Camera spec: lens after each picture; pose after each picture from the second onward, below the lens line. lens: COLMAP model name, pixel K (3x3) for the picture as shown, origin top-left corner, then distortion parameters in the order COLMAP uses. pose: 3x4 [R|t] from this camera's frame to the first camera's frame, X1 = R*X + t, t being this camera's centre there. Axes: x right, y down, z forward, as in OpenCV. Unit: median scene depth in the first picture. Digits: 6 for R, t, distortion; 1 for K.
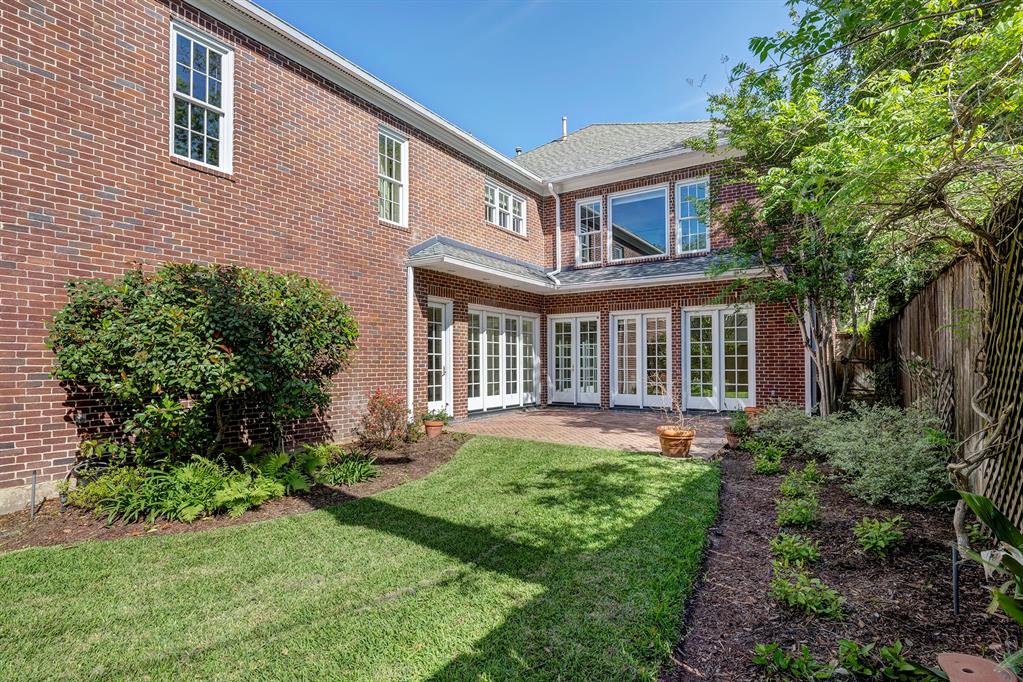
lens RADIAL K [[503.4, 0, 508.1], [0, 503.4, 351.5], [0, 0, 1]] dist [0.000626, 0.000228]
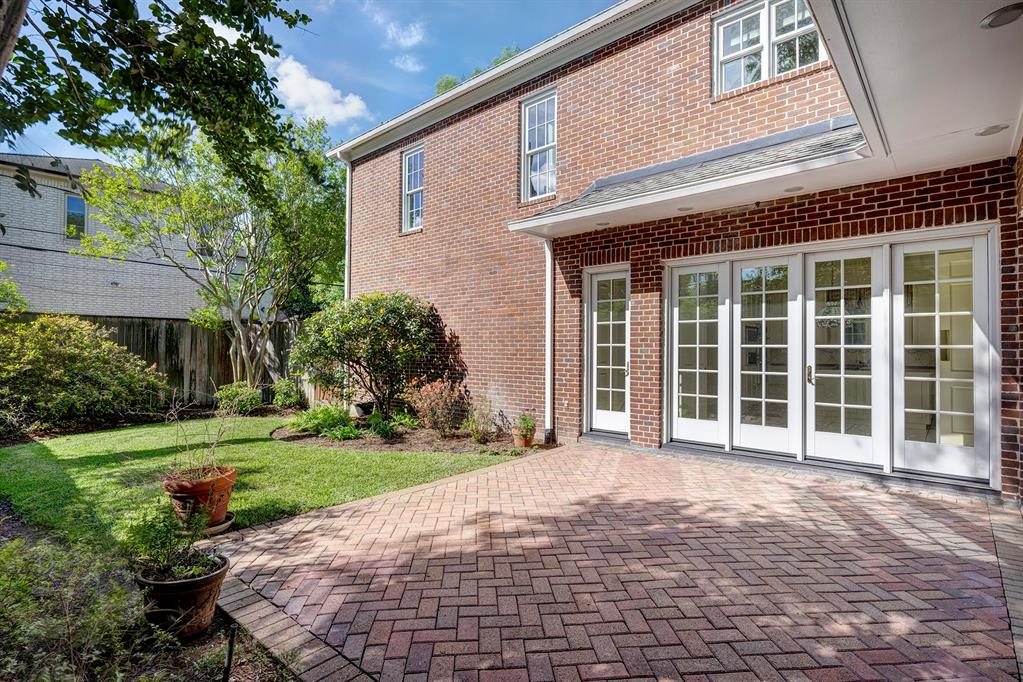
lens RADIAL K [[503.4, 0, 508.1], [0, 503.4, 351.5], [0, 0, 1]] dist [0.000626, 0.000228]
pose [[-0.141384, -0.008606, -0.989917, 0.515614], [0.005257, 0.999942, -0.009444, 0.018089], [0.989941, -0.006539, -0.141330, 0.847159]]
